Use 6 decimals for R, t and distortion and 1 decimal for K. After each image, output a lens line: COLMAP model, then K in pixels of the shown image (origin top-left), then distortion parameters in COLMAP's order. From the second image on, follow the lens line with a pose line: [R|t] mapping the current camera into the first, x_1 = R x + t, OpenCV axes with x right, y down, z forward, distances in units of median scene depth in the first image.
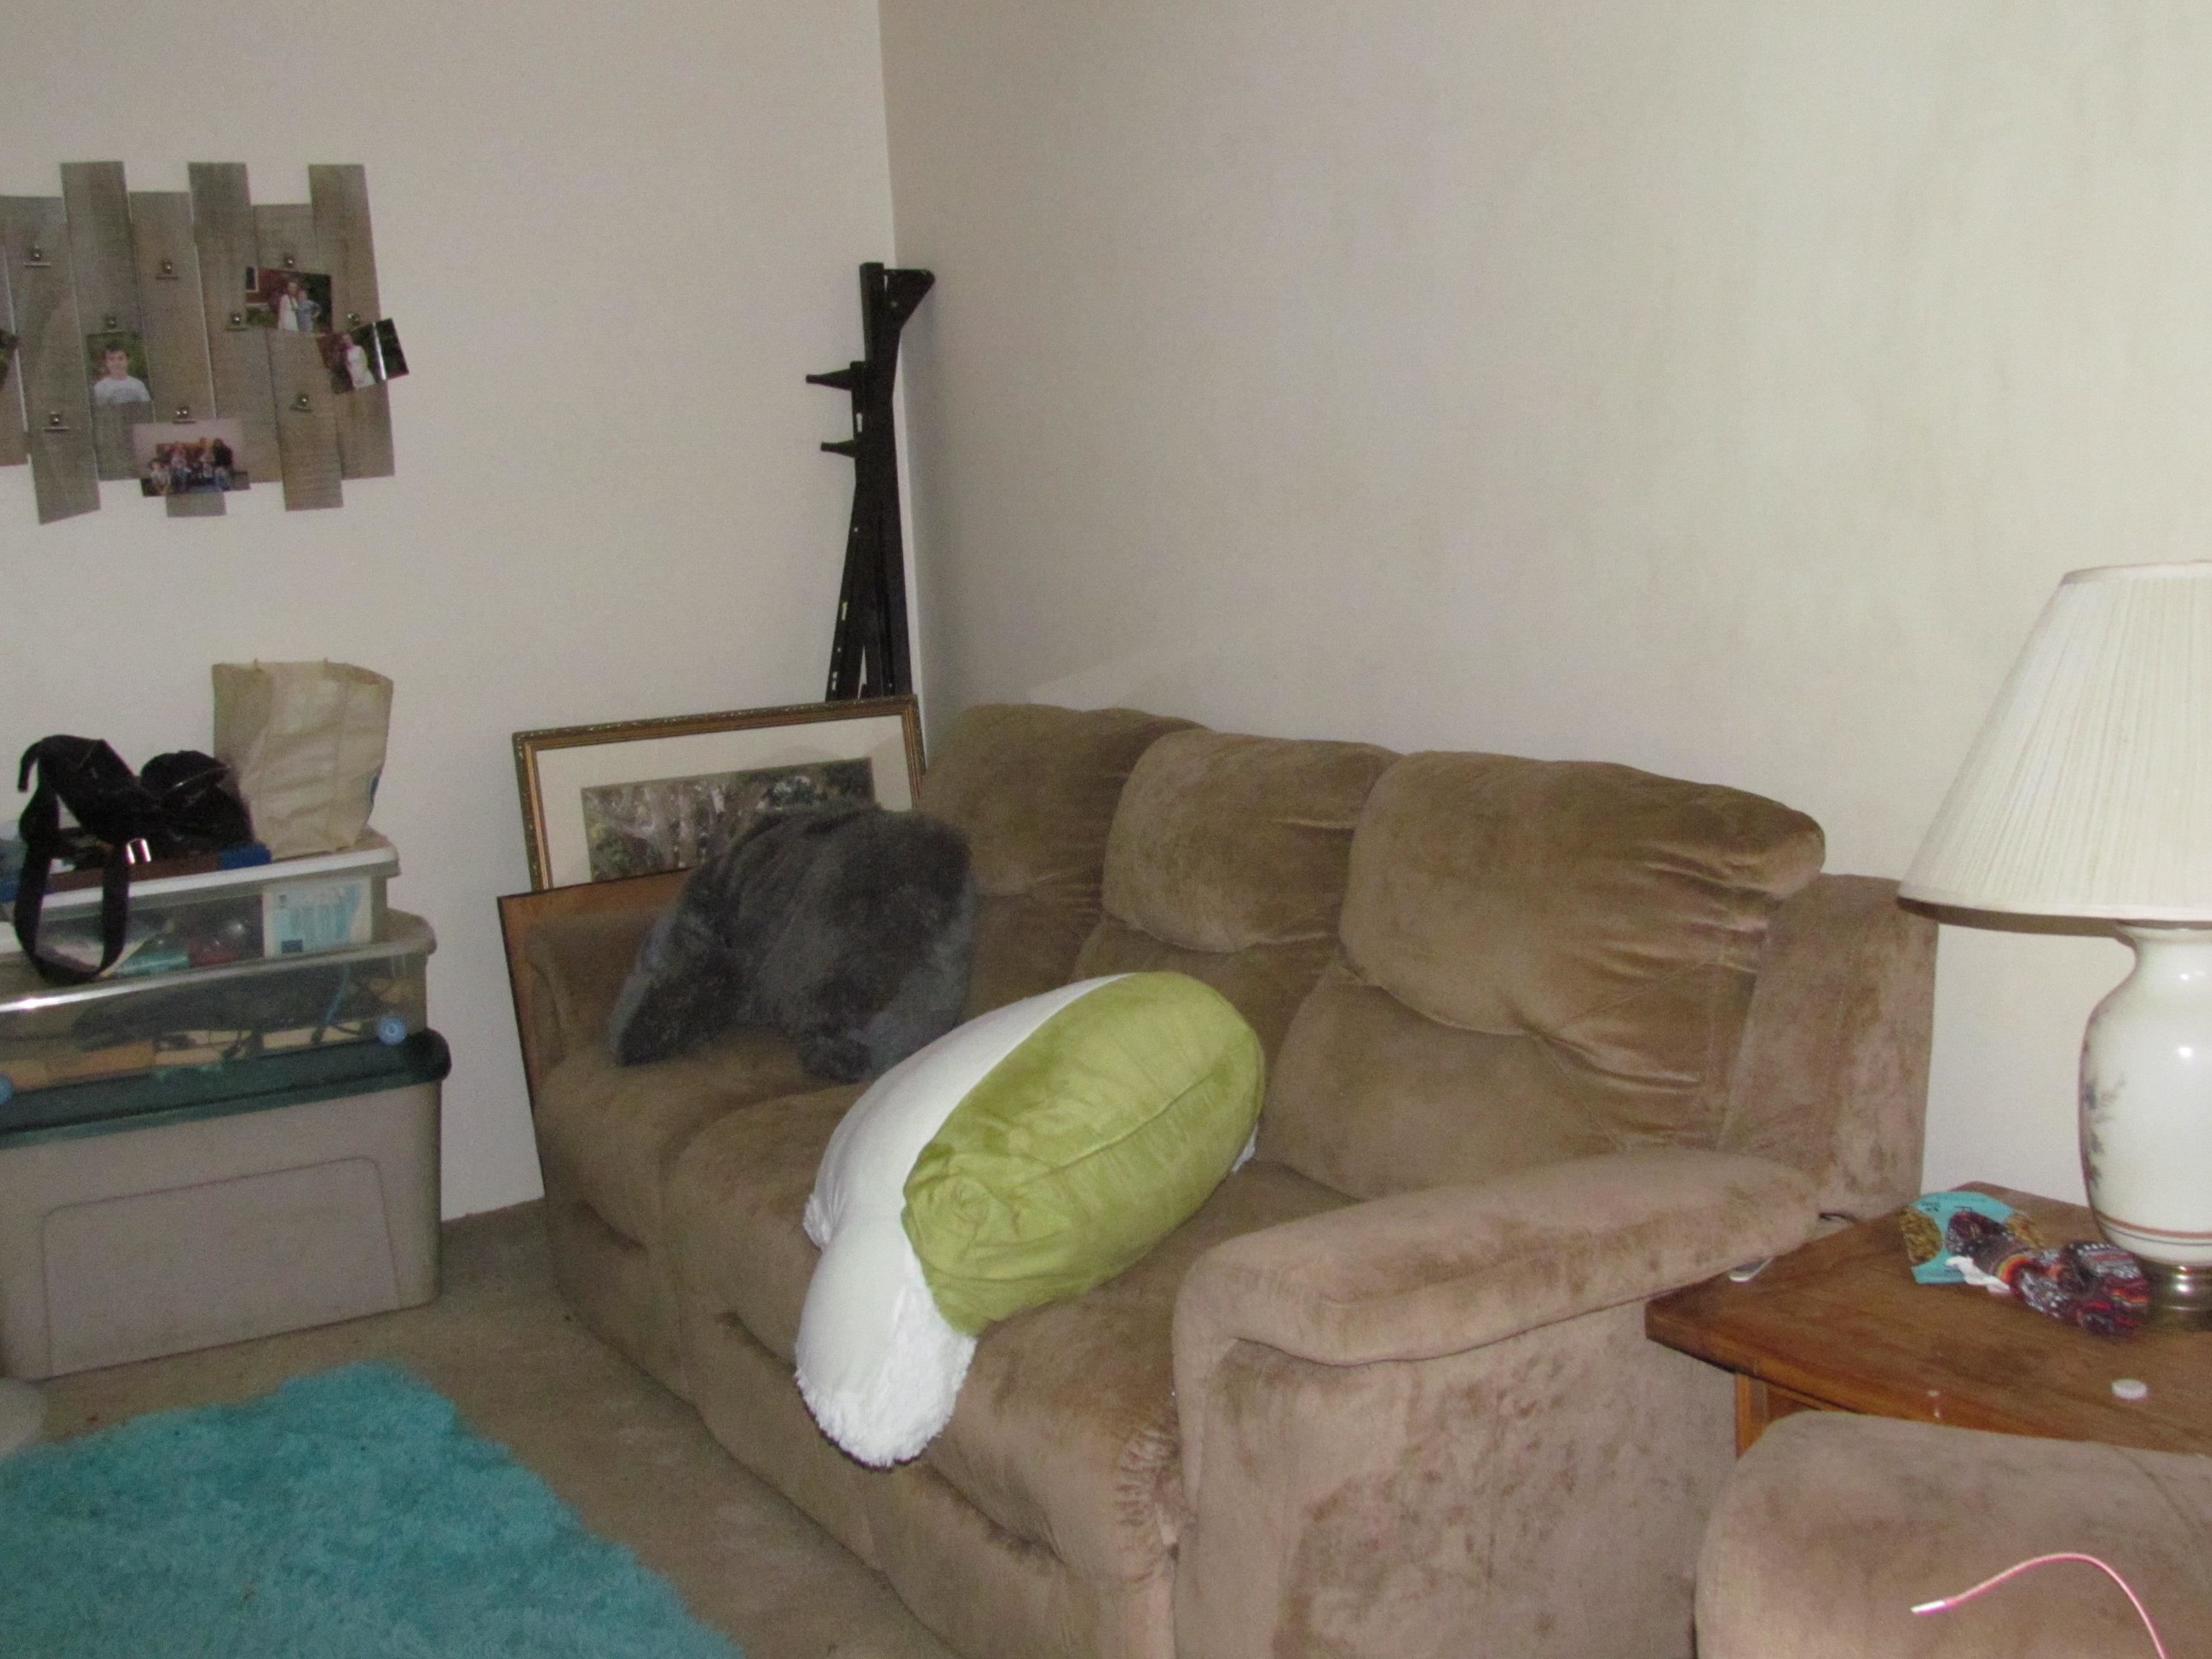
lens RADIAL K [[2329.5, 0, 1106.0], [0, 2329.5, 829.5], [0, 0, 1]] dist [-0.023804, -0.018795]
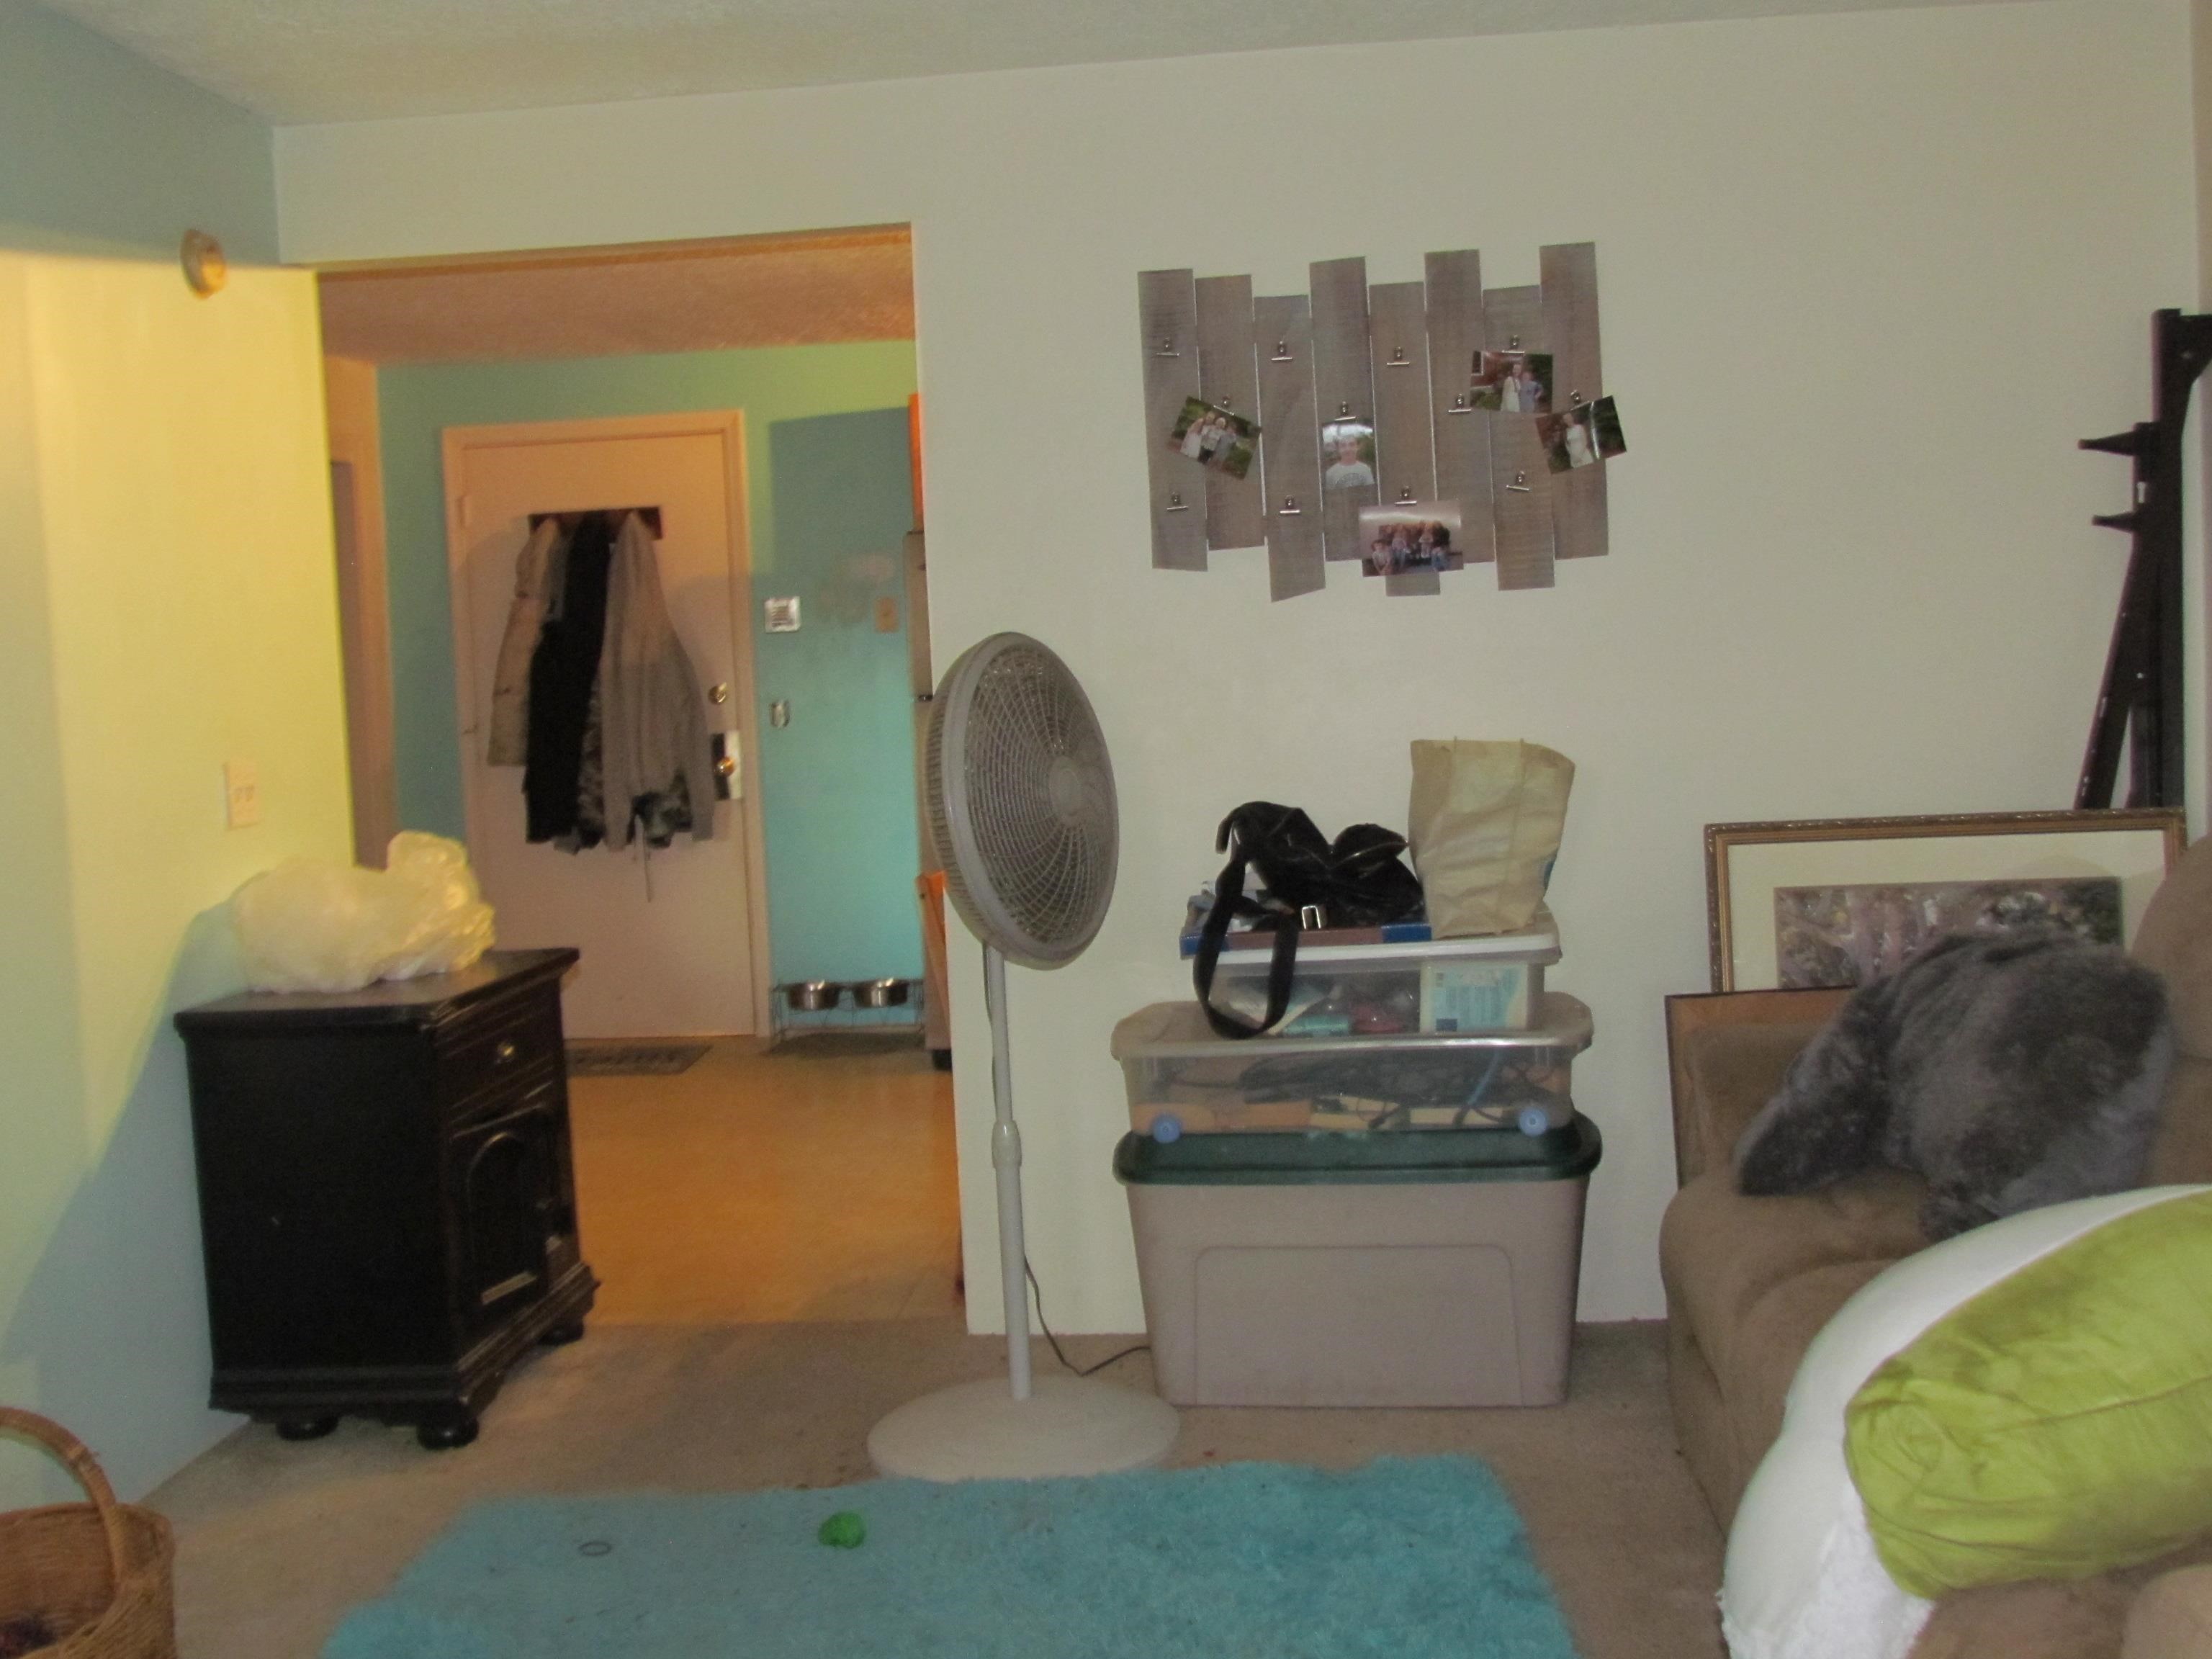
lens RADIAL K [[2311.0, 0, 1106.0], [0, 2311.0, 829.5], [0, 0, 1]] dist [-0.033009, -0.033427]
pose [[0.811453, 0.062695, -0.581045, 0.102799], [-0.079237, 0.996851, -0.003097, -0.018675], [0.579021, 0.048554, 0.813866, 0.098980]]
